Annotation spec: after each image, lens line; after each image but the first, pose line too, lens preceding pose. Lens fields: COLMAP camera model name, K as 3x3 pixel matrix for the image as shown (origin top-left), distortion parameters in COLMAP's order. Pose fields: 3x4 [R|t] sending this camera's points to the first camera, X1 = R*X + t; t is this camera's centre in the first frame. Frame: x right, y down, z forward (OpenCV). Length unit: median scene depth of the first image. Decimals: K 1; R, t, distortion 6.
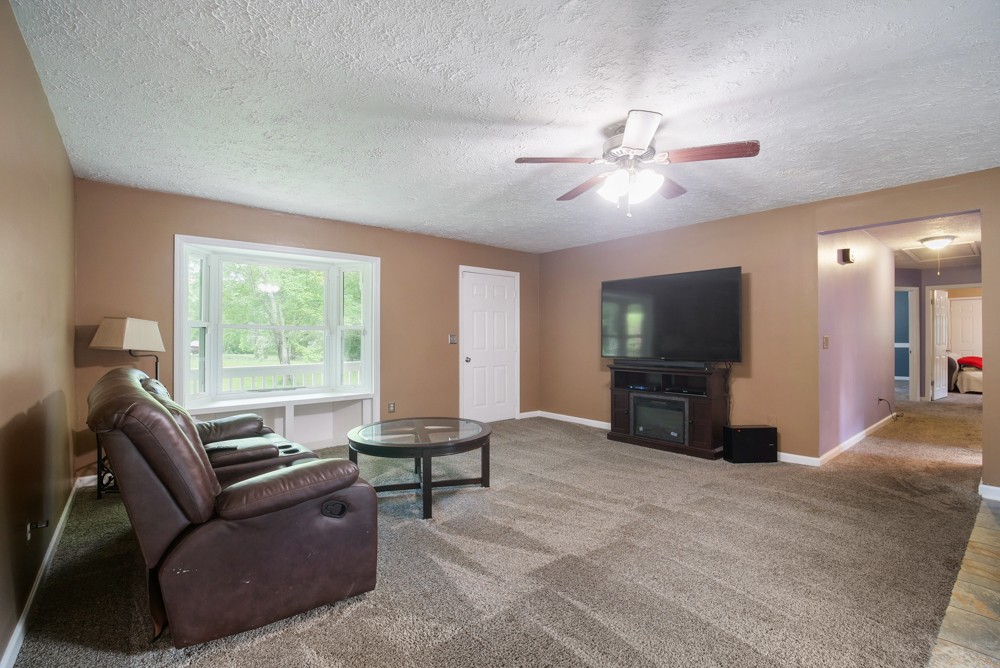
lens RADIAL K [[461.6, 0, 499.0], [0, 461.6, 343.3], [0, 0, 1]] dist [-0.015979, -0.000408]
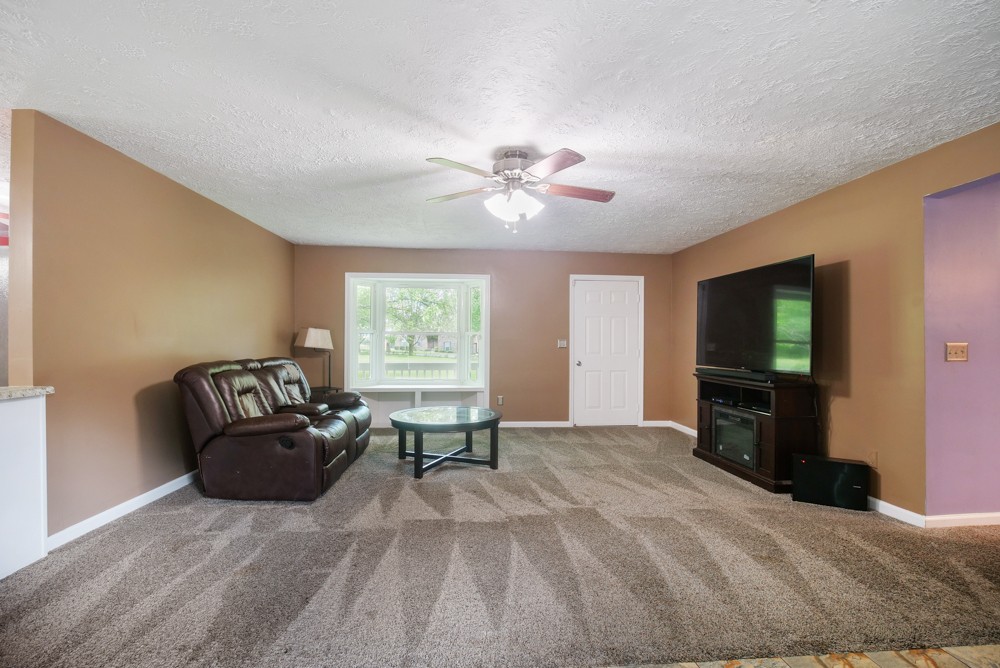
lens RADIAL K [[465.8, 0, 501.3], [0, 465.8, 350.0], [0, 0, 1]] dist [-0.011415, -0.000347]
pose [[0.811686, 0.017321, -0.583837, 0.594137], [-0.016297, 0.999843, 0.007006, 0.000120], [0.583867, 0.003828, 0.811840, 0.044804]]
